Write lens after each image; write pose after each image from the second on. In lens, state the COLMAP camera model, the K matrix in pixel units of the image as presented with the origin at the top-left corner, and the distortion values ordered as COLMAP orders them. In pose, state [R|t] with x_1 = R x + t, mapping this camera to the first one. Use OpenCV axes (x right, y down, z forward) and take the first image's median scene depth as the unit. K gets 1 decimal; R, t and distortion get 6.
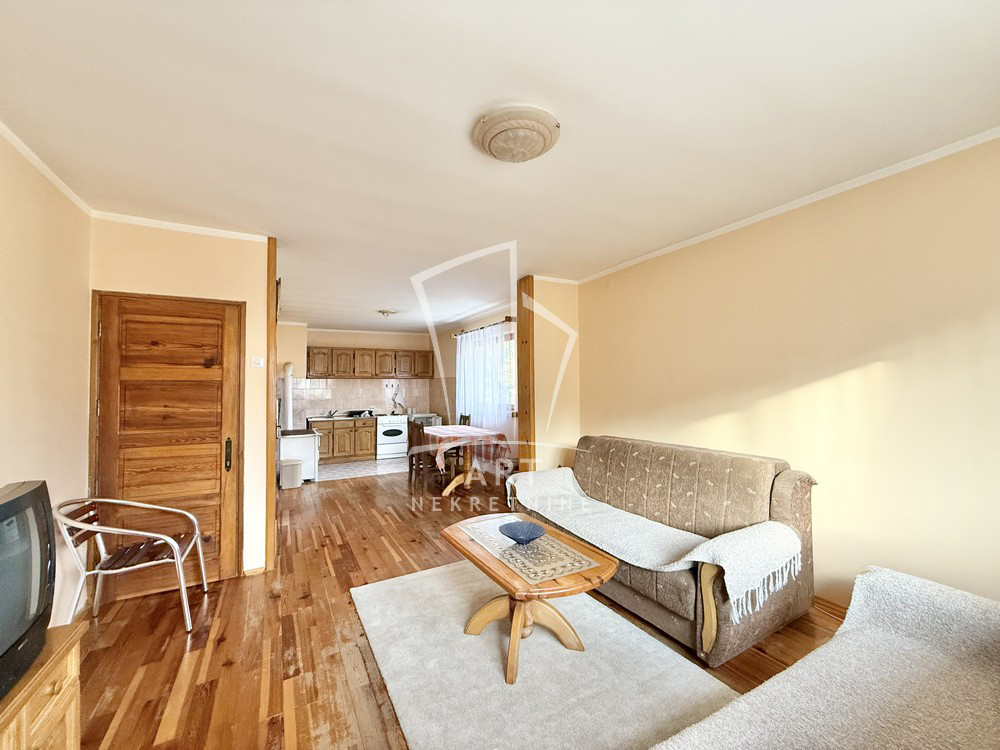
lens RADIAL K [[395.2, 0, 501.3], [0, 395.2, 378.0], [0, 0, 1]] dist [-0.000981, -0.000045]
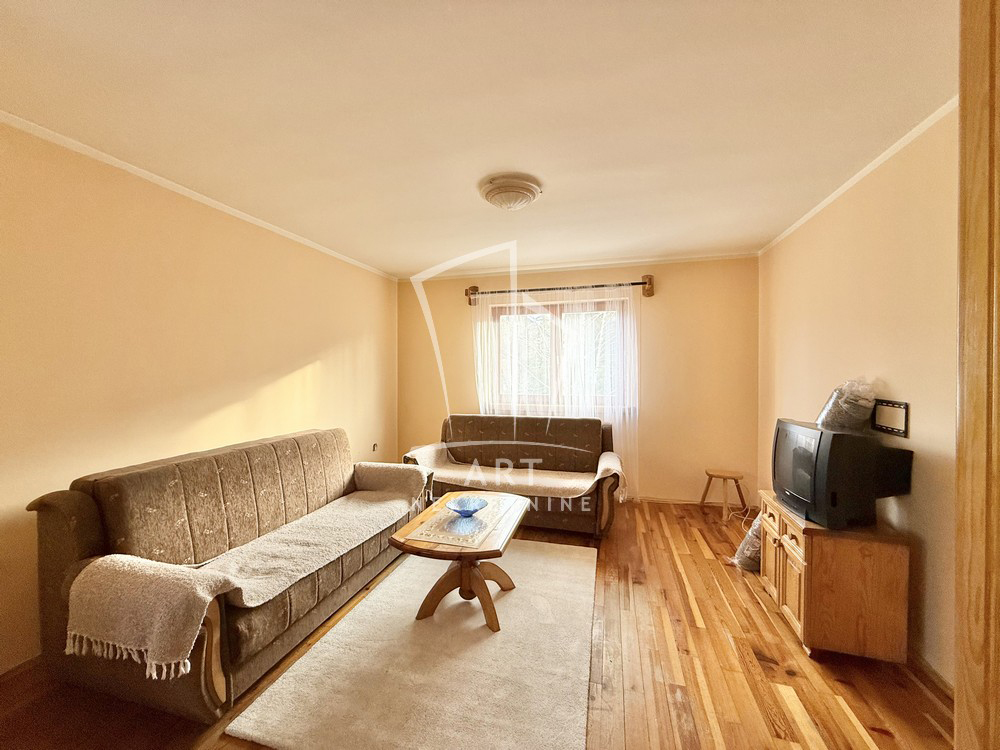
lens RADIAL K [[404.5, 0, 499.3], [0, 404.5, 378.1], [0, 0, 1]] dist [0.000690, 0.000056]
pose [[-0.703372, -0.001490, 0.710820, -0.879844], [-0.003364, 0.999994, -0.001233, 0.041153], [-0.710814, -0.003259, -0.703373, 1.899922]]
